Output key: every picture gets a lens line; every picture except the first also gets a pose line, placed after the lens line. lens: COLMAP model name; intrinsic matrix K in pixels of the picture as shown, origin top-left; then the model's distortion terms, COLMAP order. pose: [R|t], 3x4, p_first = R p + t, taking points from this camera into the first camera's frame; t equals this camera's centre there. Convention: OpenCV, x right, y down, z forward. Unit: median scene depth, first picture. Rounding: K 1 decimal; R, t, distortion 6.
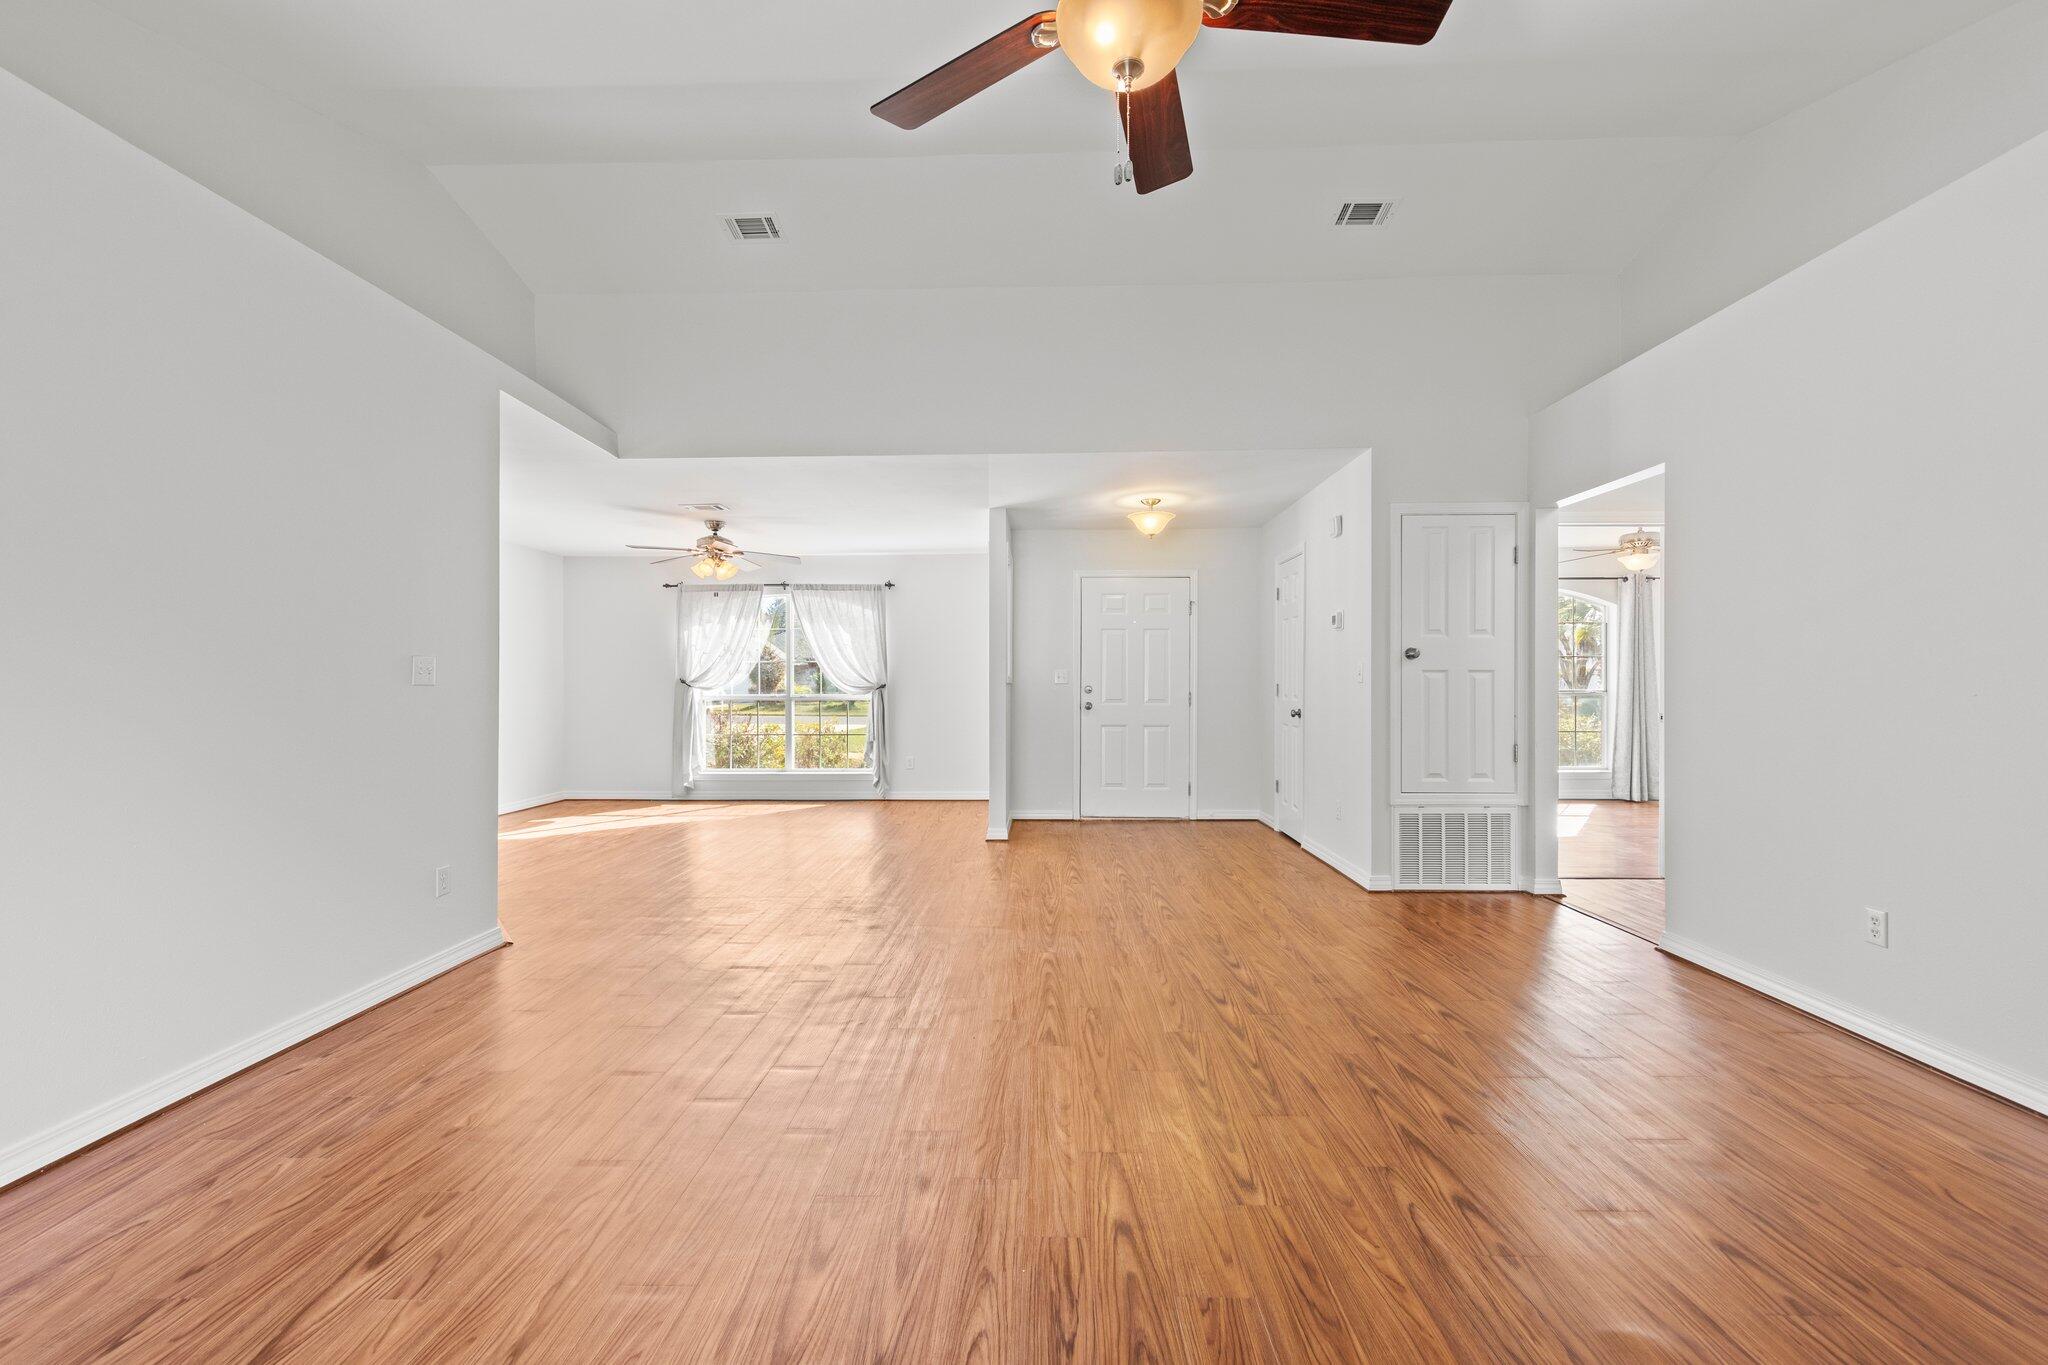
lens RADIAL K [[837.4, 0, 1024.0], [0, 837.4, 682.5], [0, 0, 1]] dist [0.001538, 0.000030]
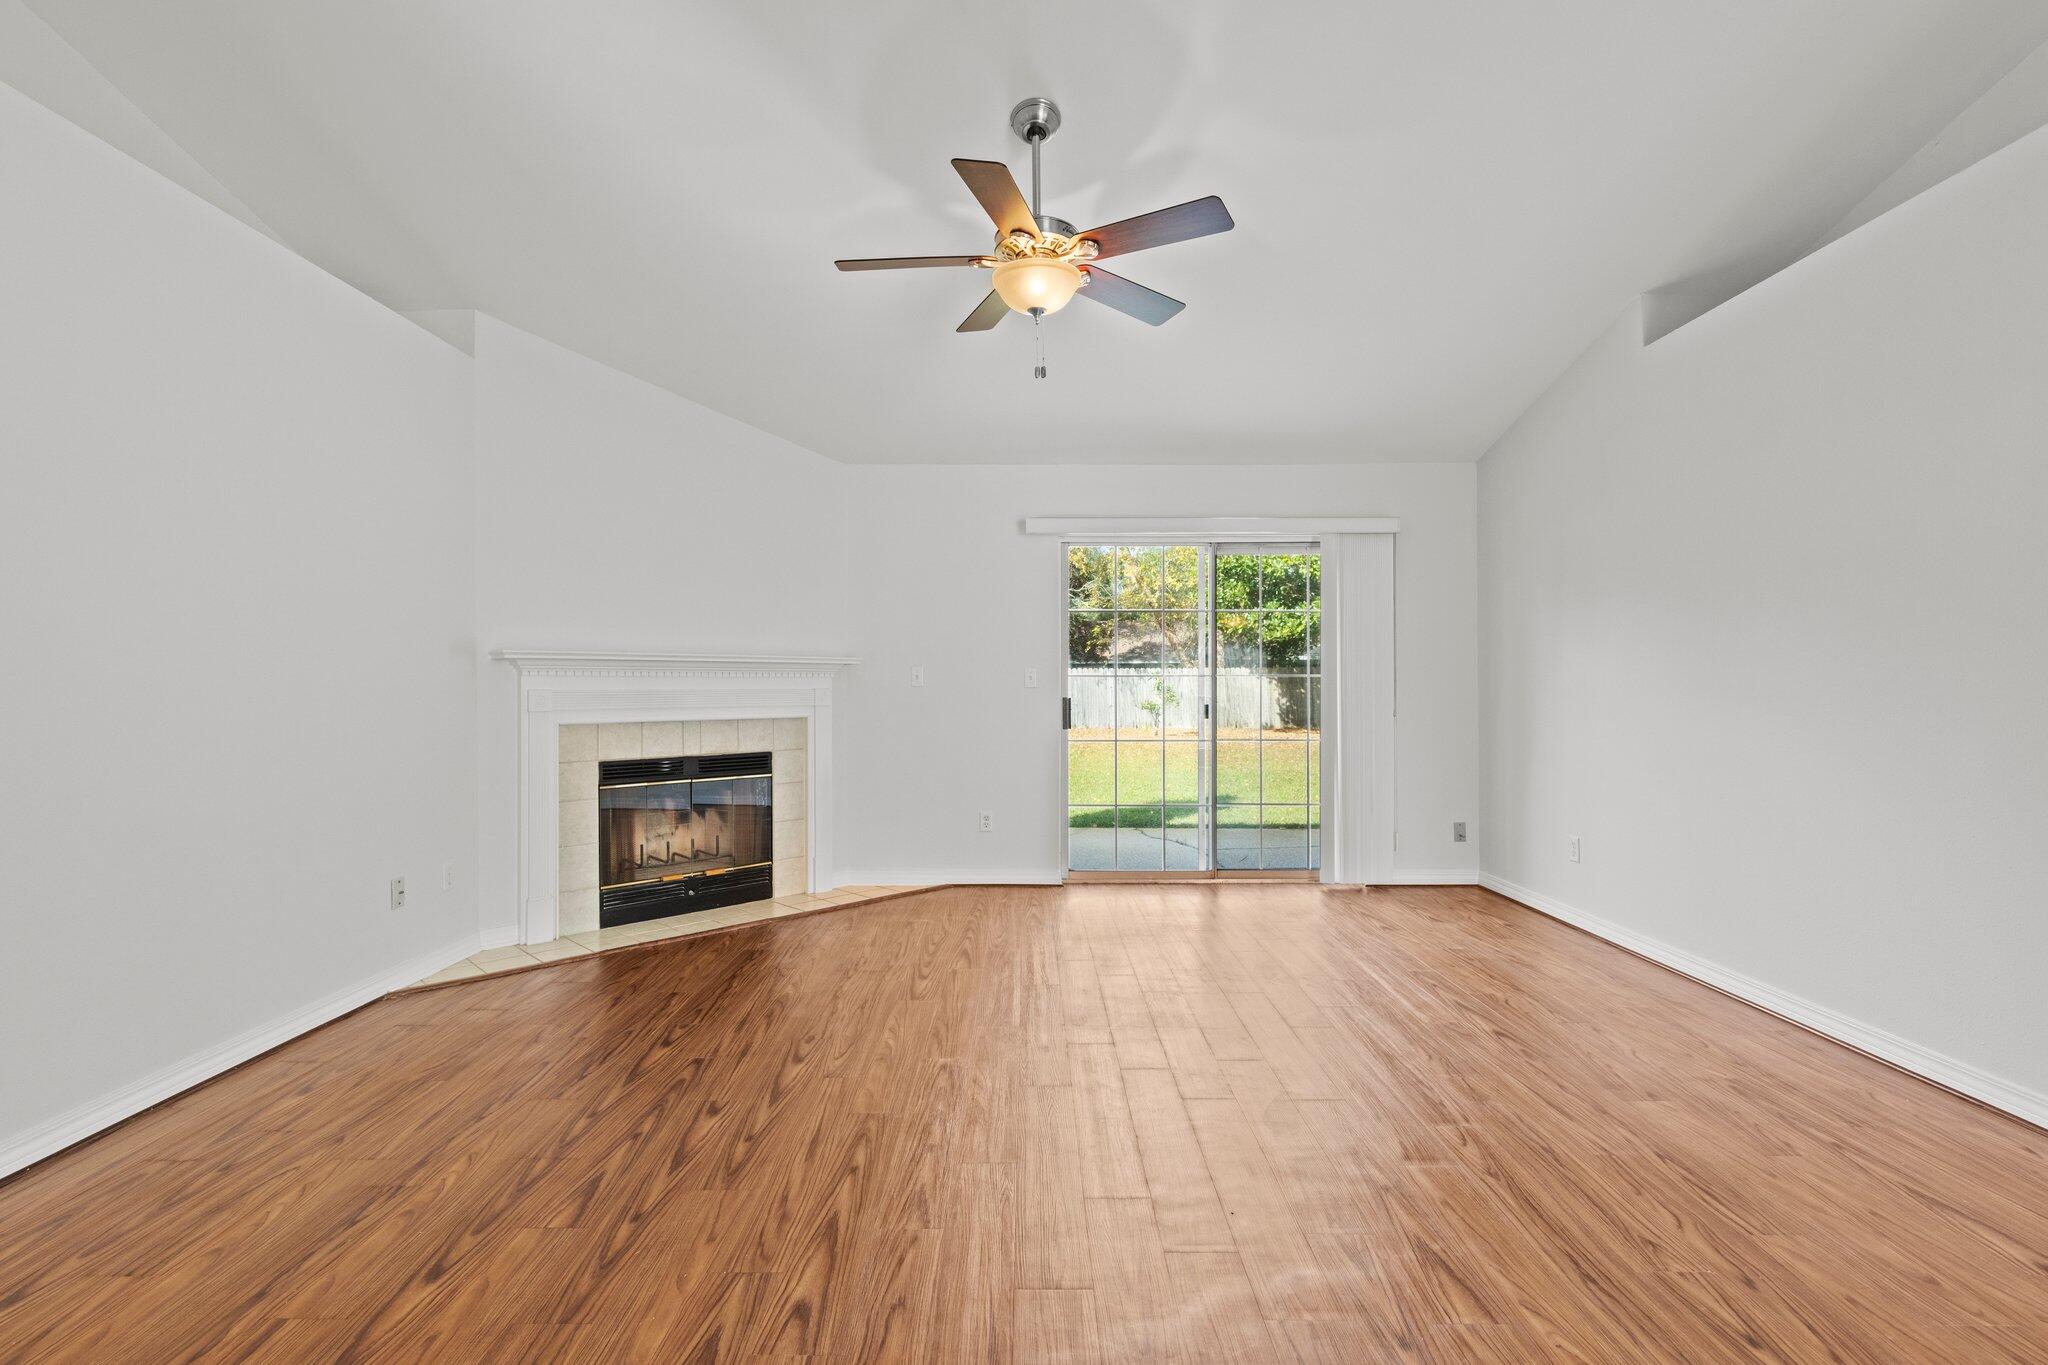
lens RADIAL K [[941.4, 0, 1031.6], [0, 941.4, 688.5], [0, 0, 1]] dist [0.004363, 0.000133]
pose [[-0.999575, 0.007254, -0.028223, 0.039505], [0.007044, 0.999947, 0.007533, -0.001748], [0.028276, 0.007331, -0.999573, 0.580314]]
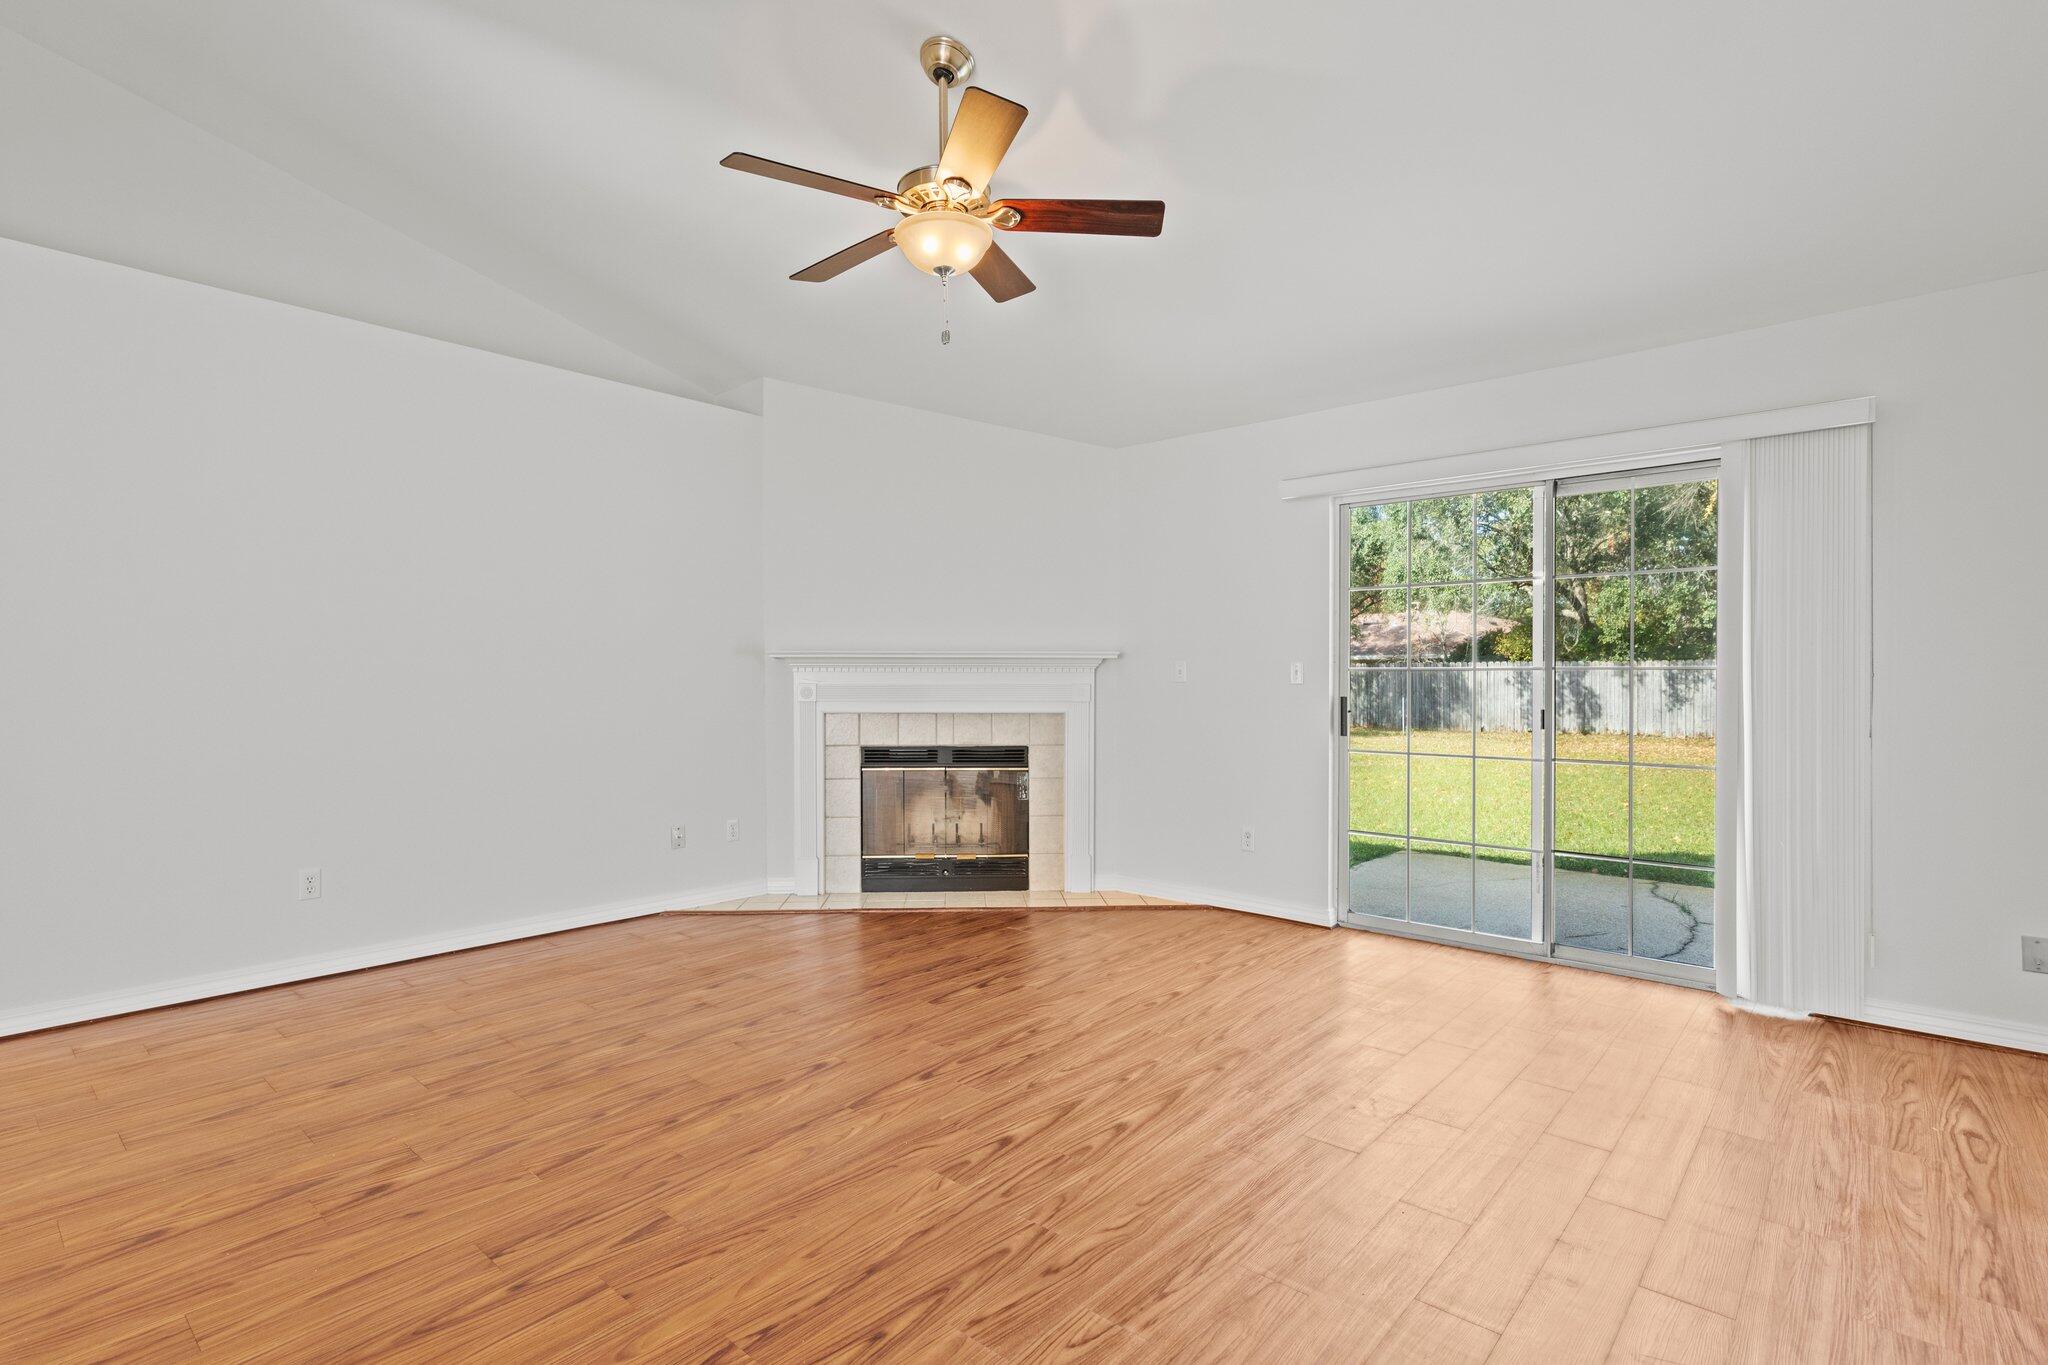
lens RADIAL K [[985.9, 0, 1022.7], [0, 985.9, 681.0], [0, 0, 1]] dist [0.009074, 0.000461]
pose [[-0.770004, 0.004501, 0.638023, -0.224558], [0.004218, 0.999989, -0.001964, 0.001402], [-0.638025, 0.001179, -0.770015, 0.463897]]
